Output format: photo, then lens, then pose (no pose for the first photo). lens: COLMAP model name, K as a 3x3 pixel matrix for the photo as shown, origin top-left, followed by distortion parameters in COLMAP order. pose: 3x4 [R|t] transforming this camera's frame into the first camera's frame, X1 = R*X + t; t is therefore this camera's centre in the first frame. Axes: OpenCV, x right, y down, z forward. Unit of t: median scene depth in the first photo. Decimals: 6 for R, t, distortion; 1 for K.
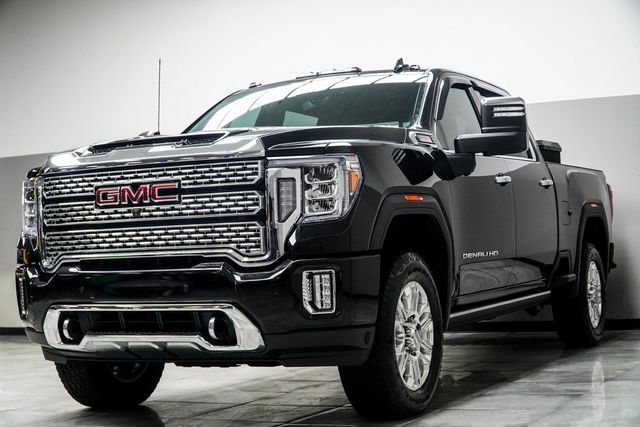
lens RADIAL K [[1153.5, 0, 320.0], [0, 1153.5, 213.5], [0, 0, 1]] dist [-0.160286, 0.184351]
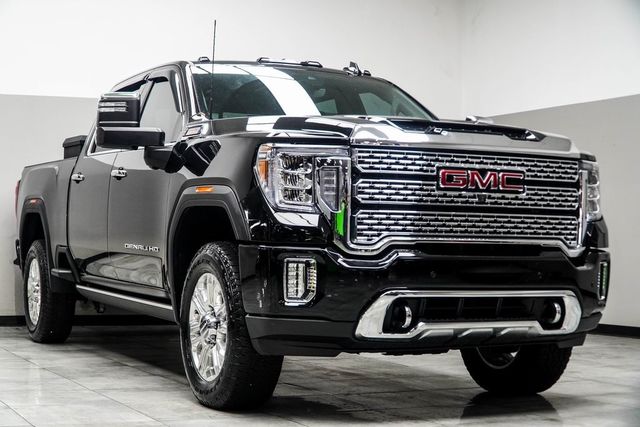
lens RADIAL K [[1153.5, 0, 320.0], [0, 1153.5, 213.5], [0, 0, 1]] dist [-0.160286, 0.184351]
pose [[0.605774, 0.067742, 0.792748, -1.034666], [-0.066219, 0.997205, -0.034612, 0.056091], [-0.792876, -0.031528, 0.608567, 0.504651]]
